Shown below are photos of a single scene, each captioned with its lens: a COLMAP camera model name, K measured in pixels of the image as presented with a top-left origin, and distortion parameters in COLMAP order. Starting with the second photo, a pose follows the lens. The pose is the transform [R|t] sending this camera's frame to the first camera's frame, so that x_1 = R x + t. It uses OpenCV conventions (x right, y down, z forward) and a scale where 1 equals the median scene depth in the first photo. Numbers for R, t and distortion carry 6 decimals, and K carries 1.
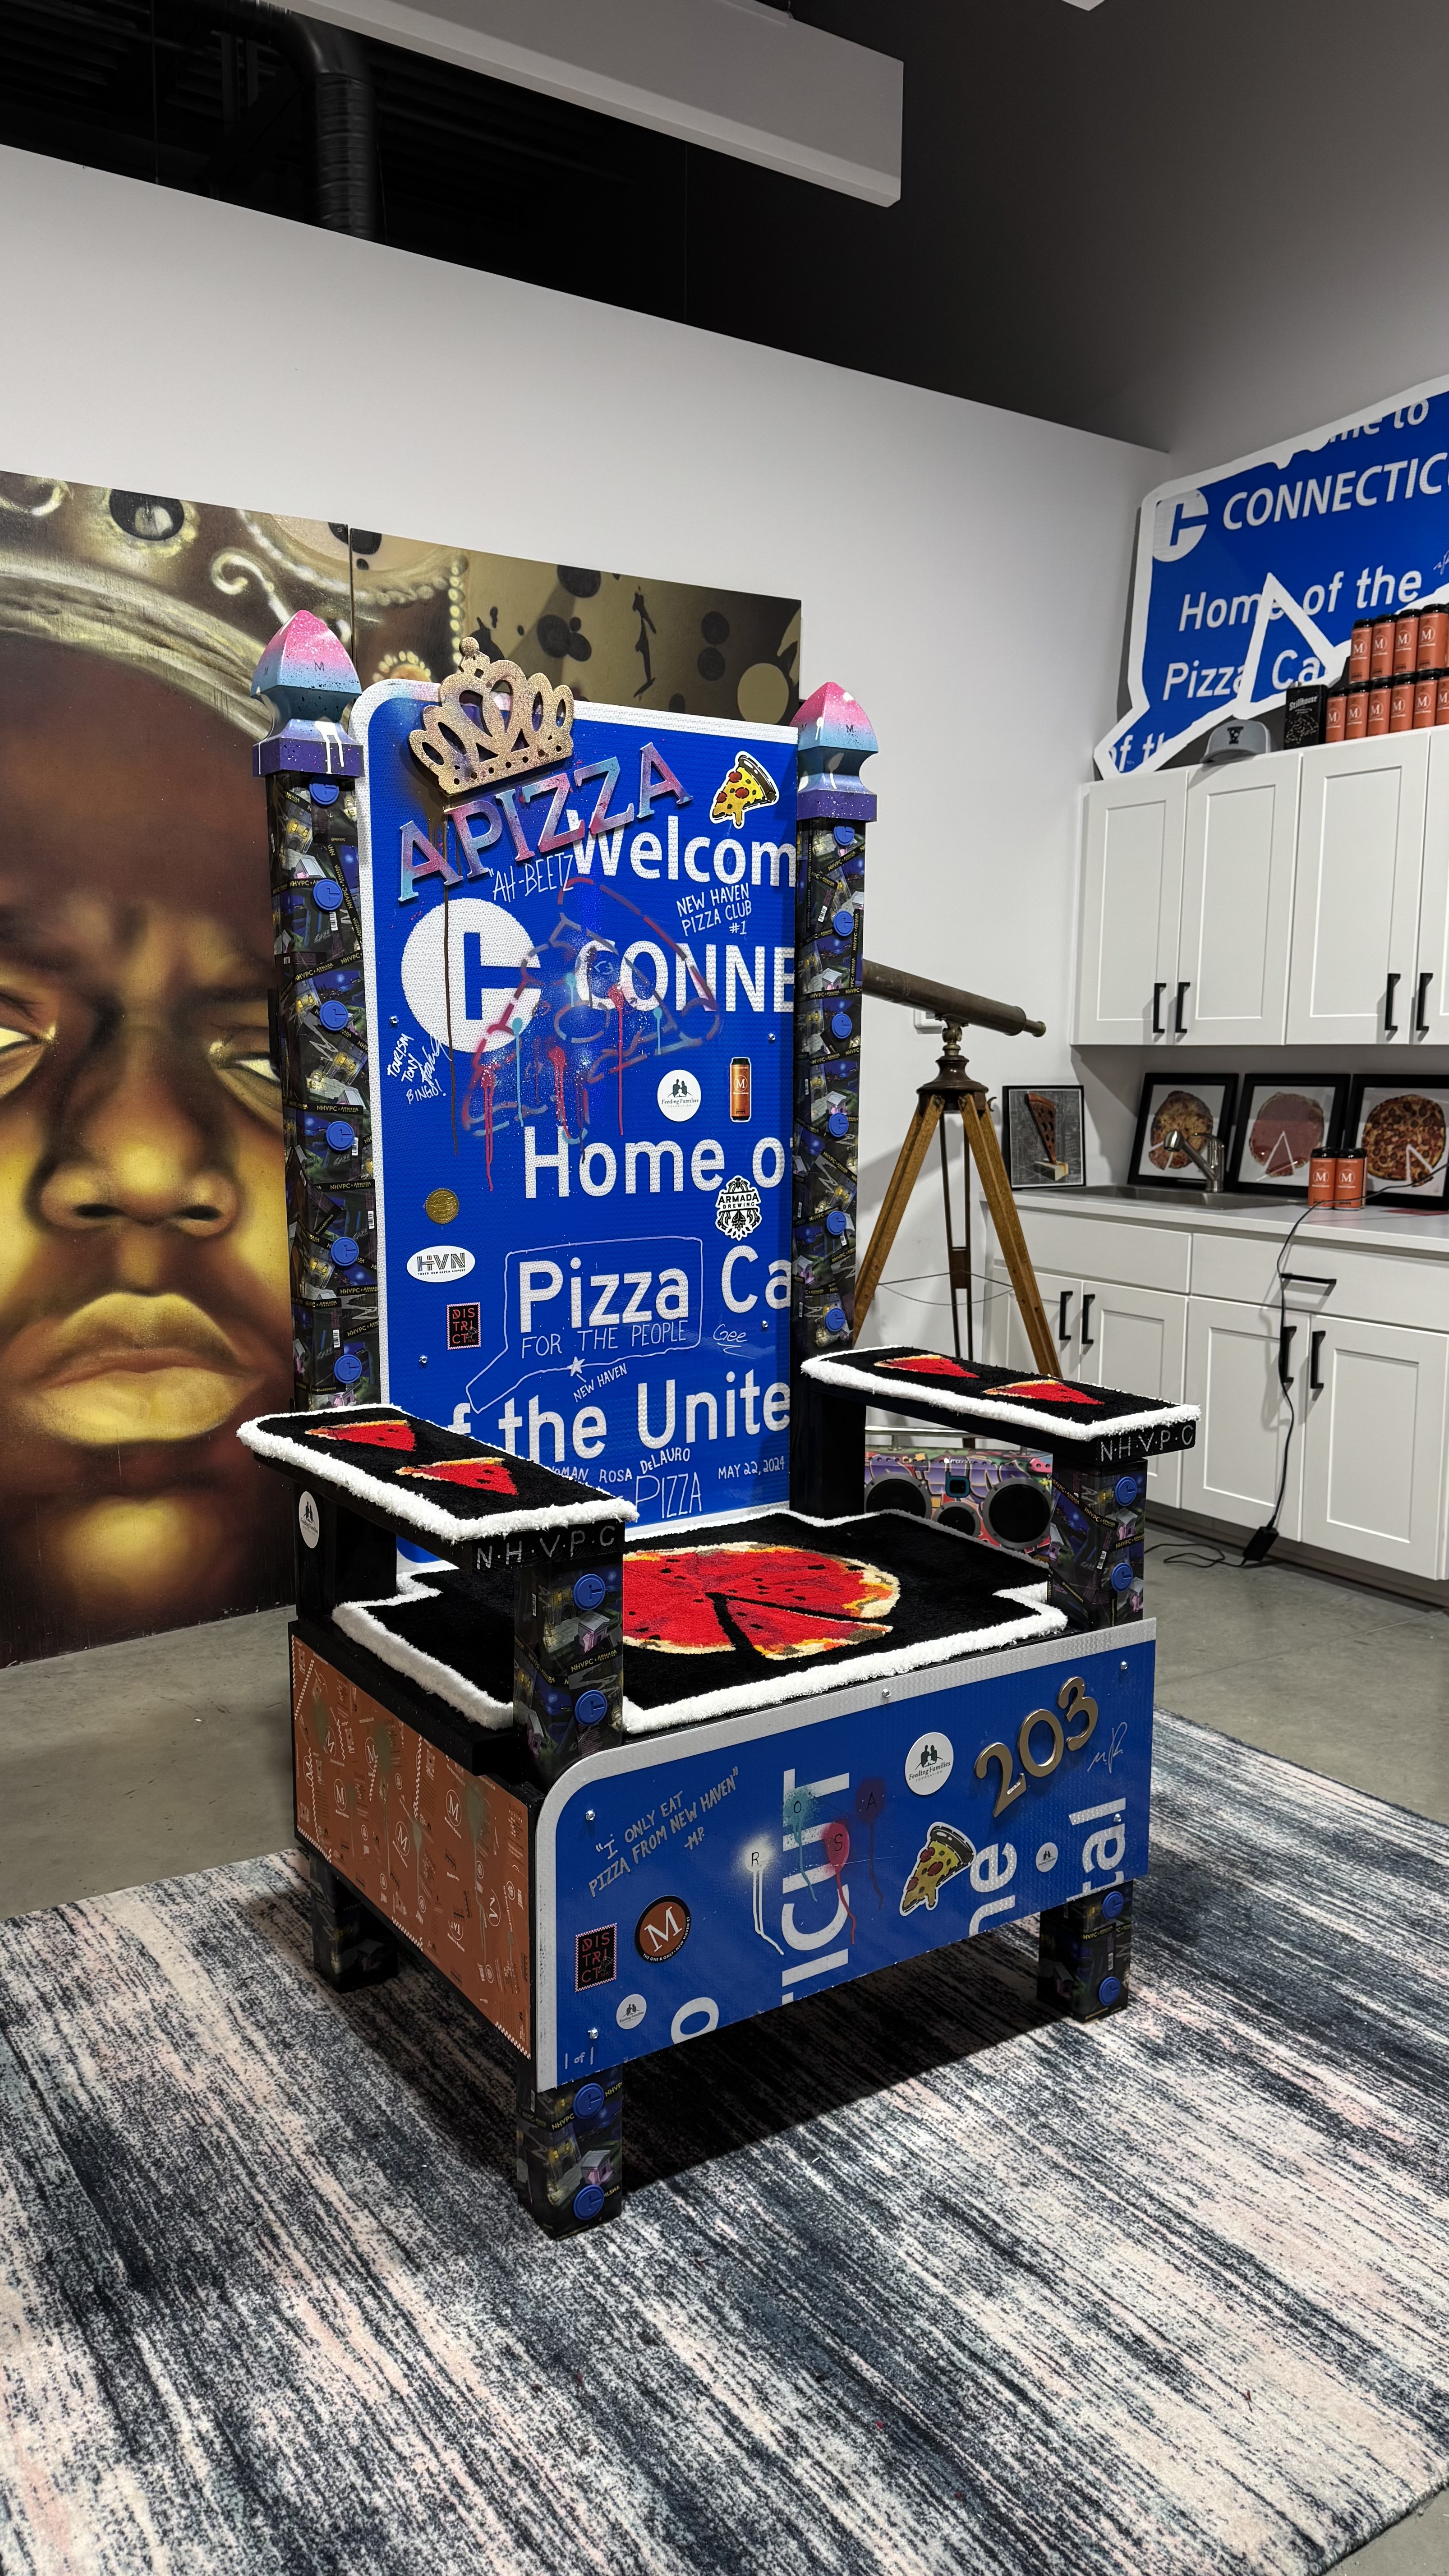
lens RADIAL K [[1741.1, 0, 725.4], [0, 1741.1, 1332.9], [0, 0, 1]] dist [0.036643, -0.052708]
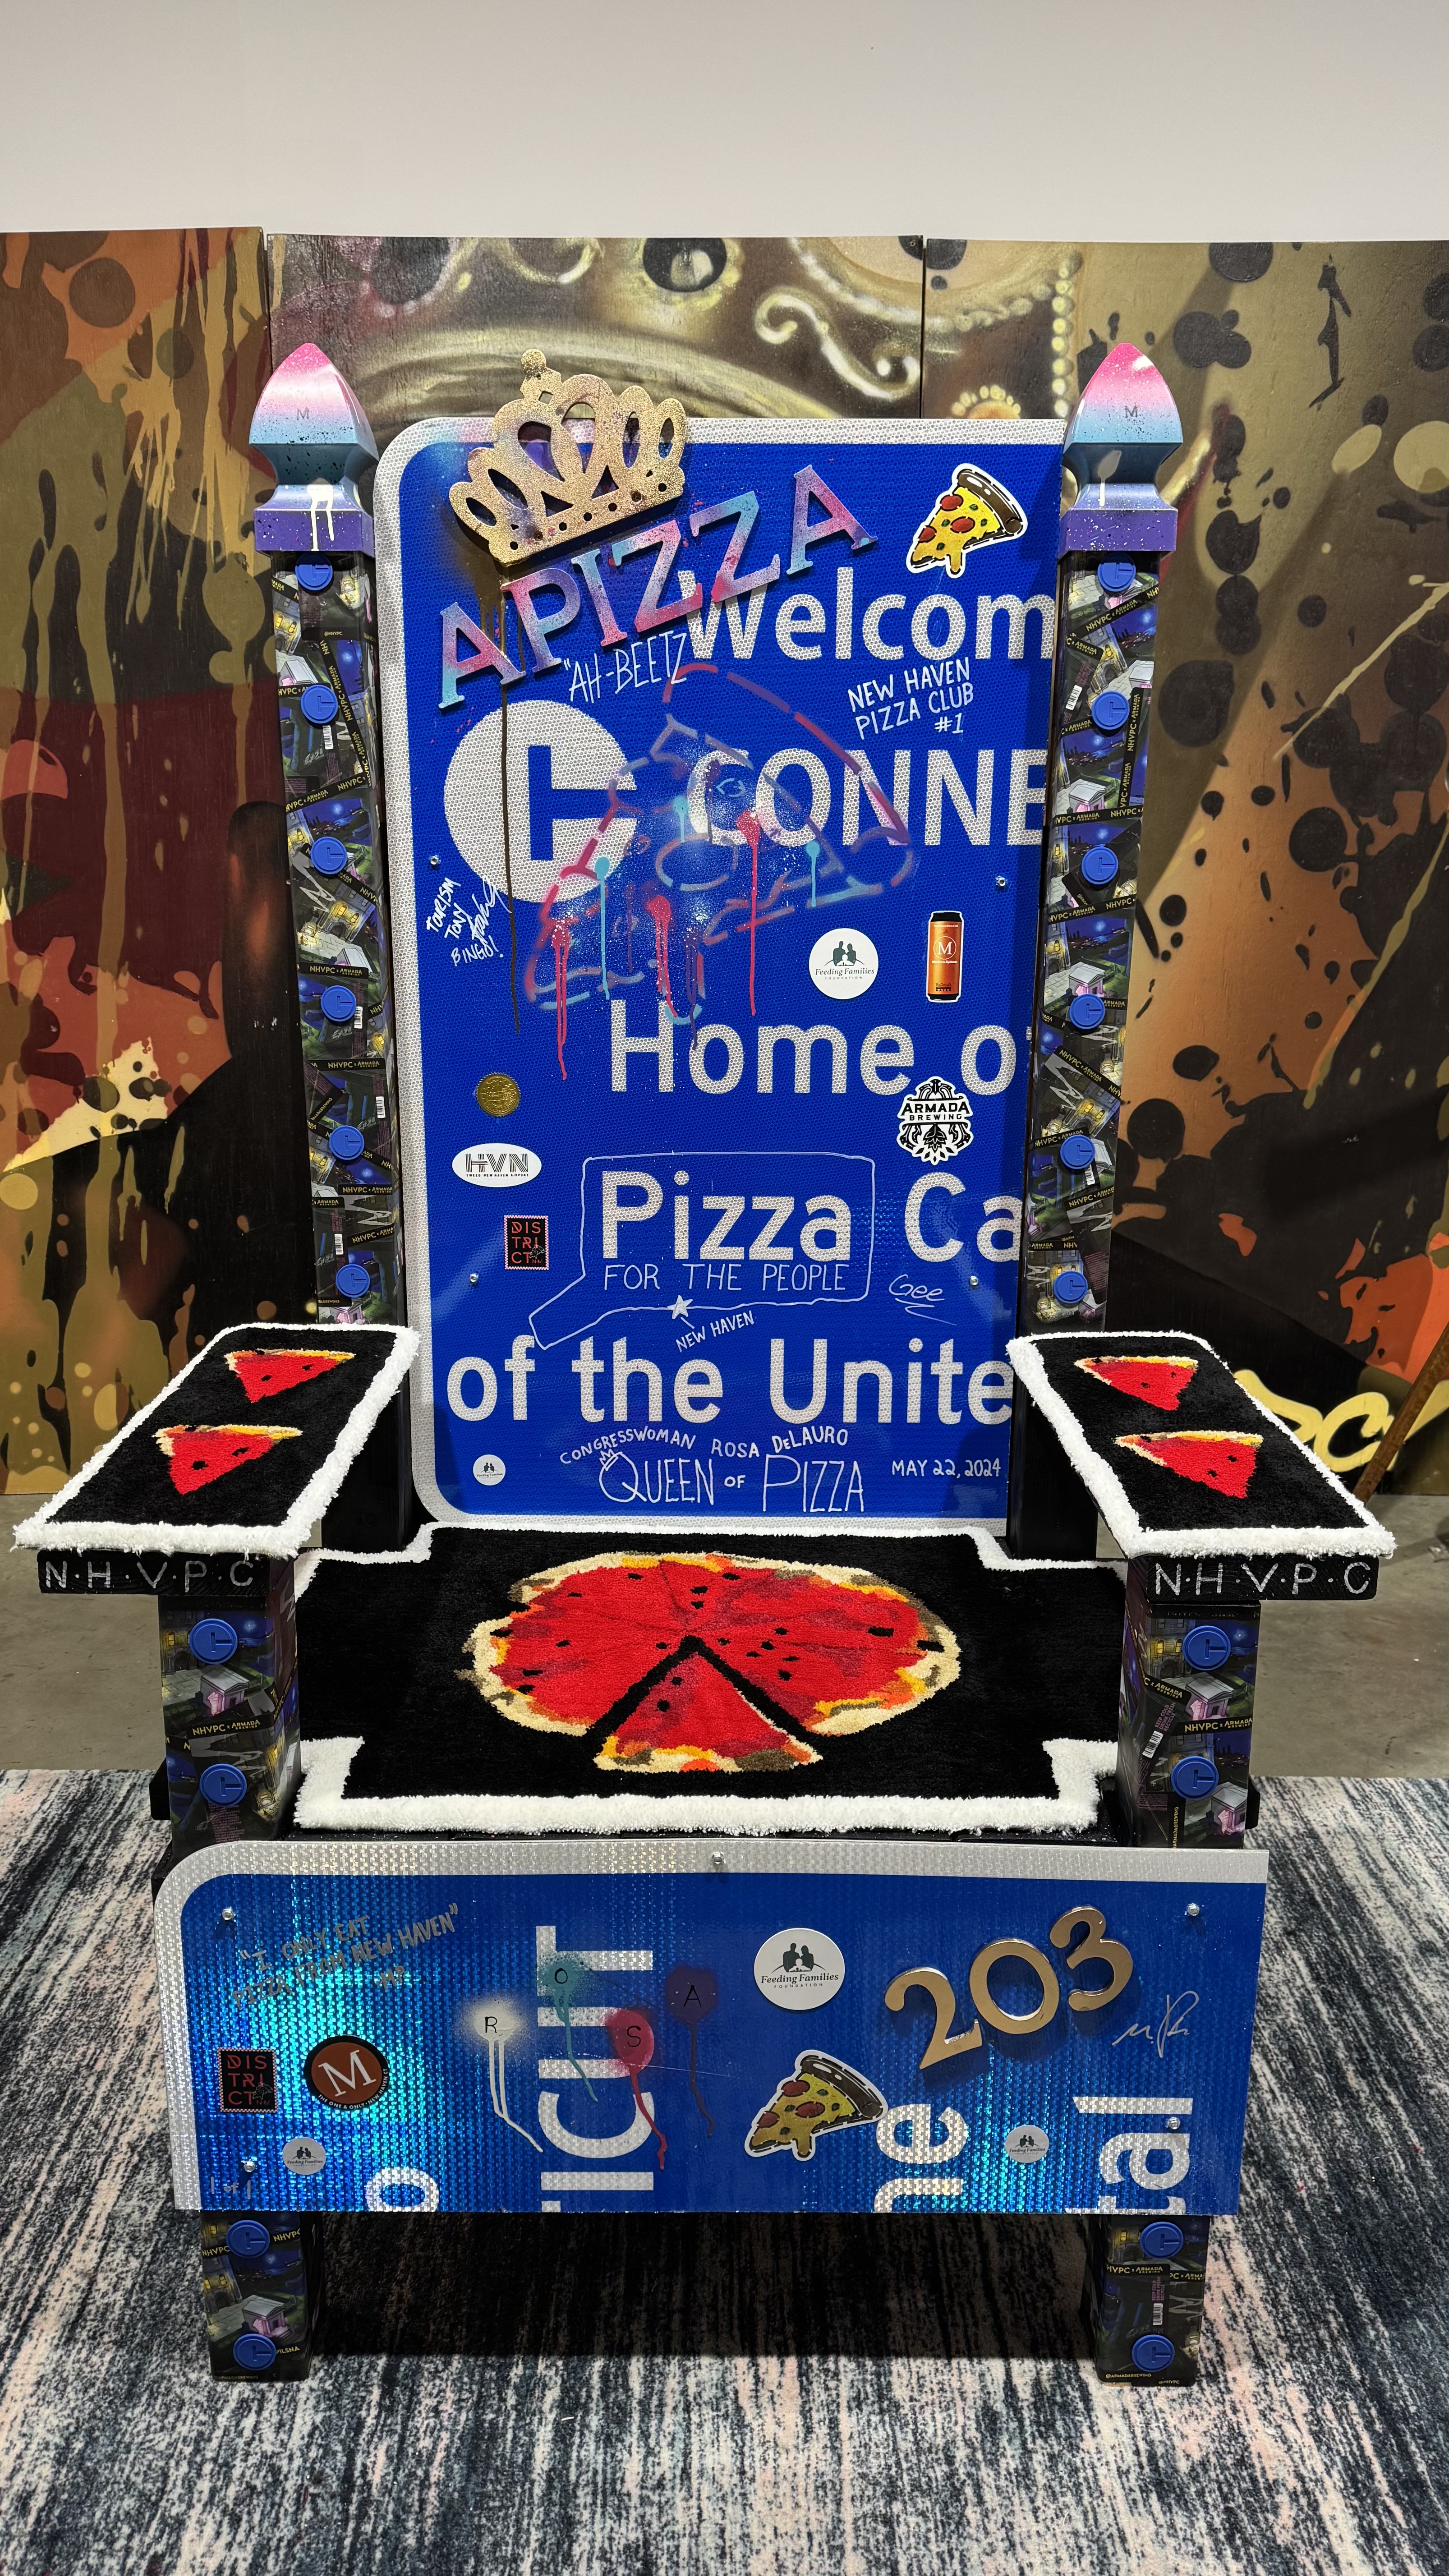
lens RADIAL K [[1741.1, 0, 725.4], [0, 1741.1, 1332.9], [0, 0, 1]] dist [0.036643, -0.052708]
pose [[0.836740, 0.149655, -0.526754, 0.358276], [-0.093959, 0.986902, 0.131134, -0.076934], [0.539479, -0.060232, 0.839842, 0.356116]]
